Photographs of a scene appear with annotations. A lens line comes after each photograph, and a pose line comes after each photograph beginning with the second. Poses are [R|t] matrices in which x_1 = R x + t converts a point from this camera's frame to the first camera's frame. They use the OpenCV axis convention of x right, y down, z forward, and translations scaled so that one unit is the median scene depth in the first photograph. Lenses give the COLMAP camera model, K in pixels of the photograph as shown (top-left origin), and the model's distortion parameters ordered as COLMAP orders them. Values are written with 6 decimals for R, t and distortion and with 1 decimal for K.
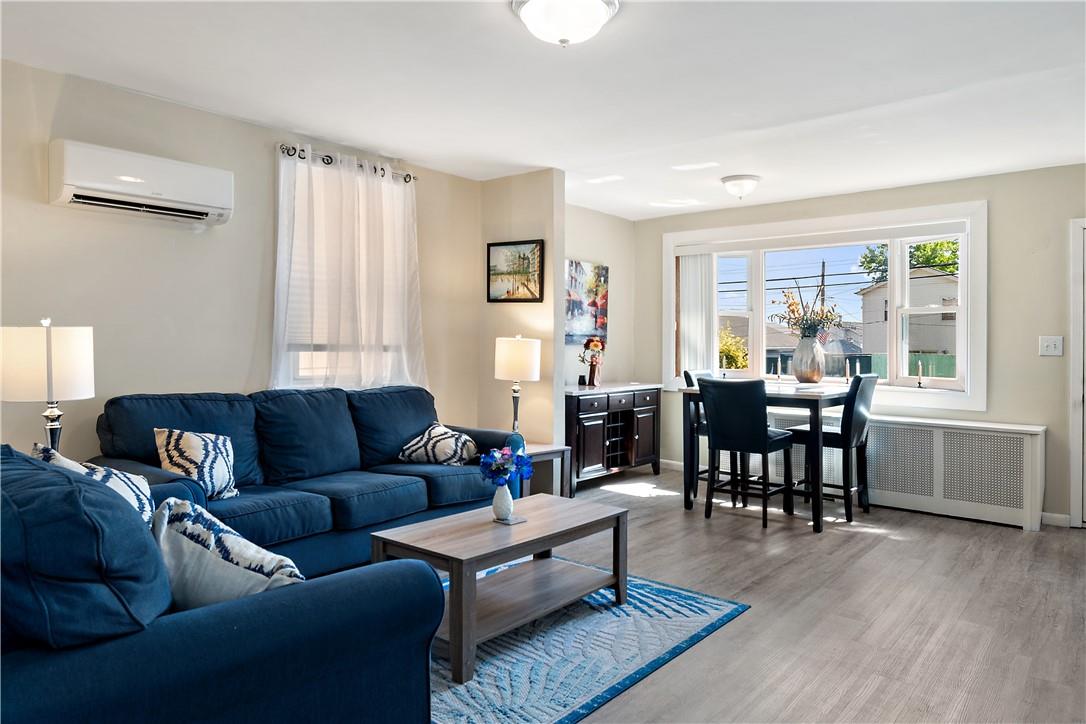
lens RADIAL K [[675.3, 0, 543.0], [0, 675.3, 362.0], [0, 0, 1]] dist [-0.000549, -0.000707]
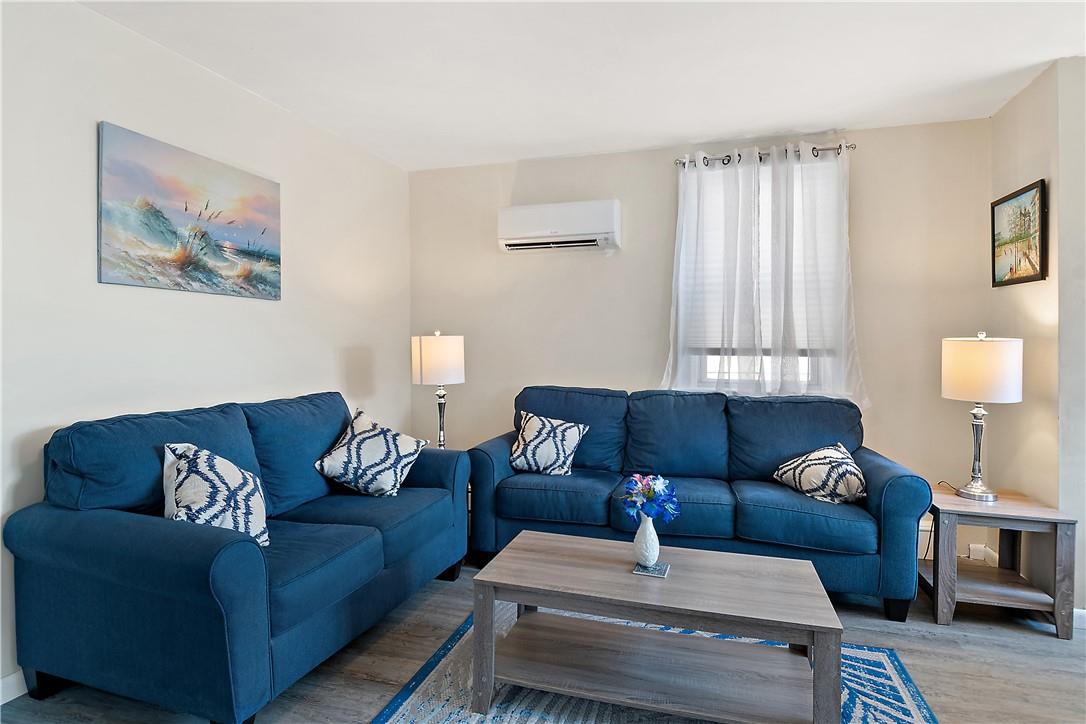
lens RADIAL K [[584.4, 0, 565.1], [0, 584.4, 365.3], [0, 0, 1]] dist [0.026994, -0.039513]
pose [[0.407612, 0.021773, -0.912895, 0.418747], [-0.023448, 0.999636, 0.013372, -0.007553], [0.912854, 0.015955, 0.407974, 0.498599]]
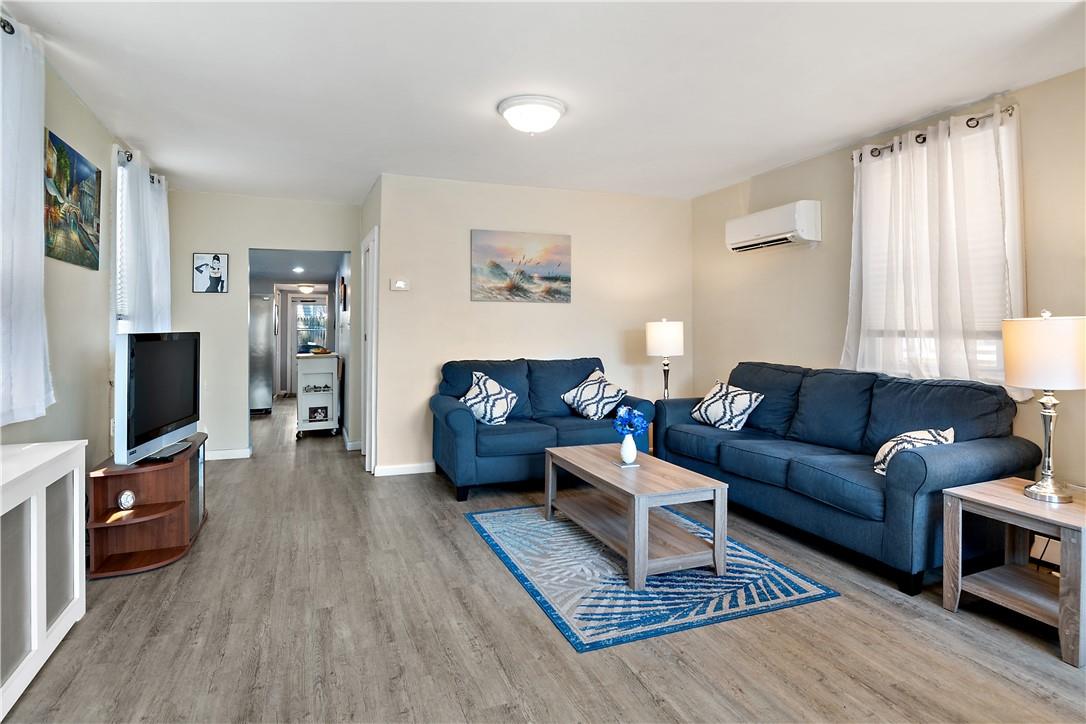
lens RADIAL K [[595.2, 0, 541.0], [0, 595.2, 337.8], [0, 0, 1]] dist [0.026263, -0.034561]
pose [[-0.470486, -0.000500, -0.882407, 0.797368], [-0.029937, 0.999433, 0.015395, -0.013794], [0.881900, 0.033660, -0.470234, 1.076344]]
